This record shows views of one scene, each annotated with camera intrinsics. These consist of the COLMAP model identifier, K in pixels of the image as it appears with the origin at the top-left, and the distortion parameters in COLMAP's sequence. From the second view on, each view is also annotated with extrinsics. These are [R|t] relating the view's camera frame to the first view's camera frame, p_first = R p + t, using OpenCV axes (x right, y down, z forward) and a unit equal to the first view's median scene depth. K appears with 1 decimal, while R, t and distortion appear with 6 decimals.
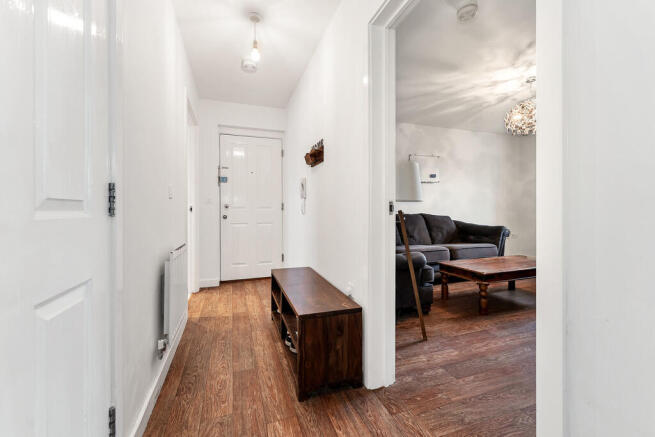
lens RADIAL K [[268.6, 0, 328.9], [0, 268.6, 222.0], [0, 0, 1]] dist [0.002230, 0.000050]
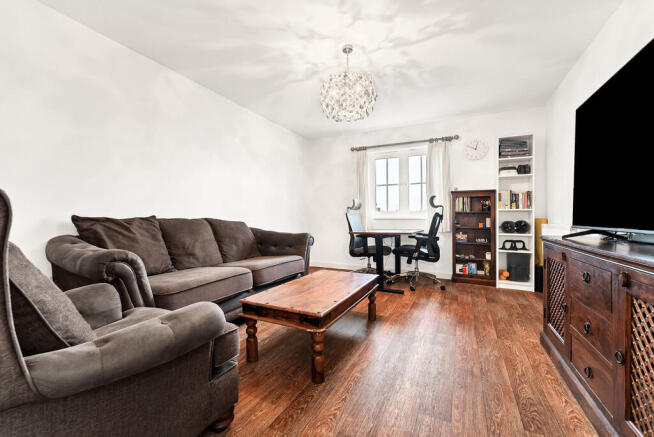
lens RADIAL K [[268.2, 0, 328.4], [0, 268.2, 222.0], [0, 0, 1]] dist [0.002230, 0.000050]
pose [[0.719648, -0.004211, 0.694326, 0.113524], [0.024021, 0.999534, -0.018836, -0.001763], [-0.693923, 0.030234, 0.719414, 0.353635]]
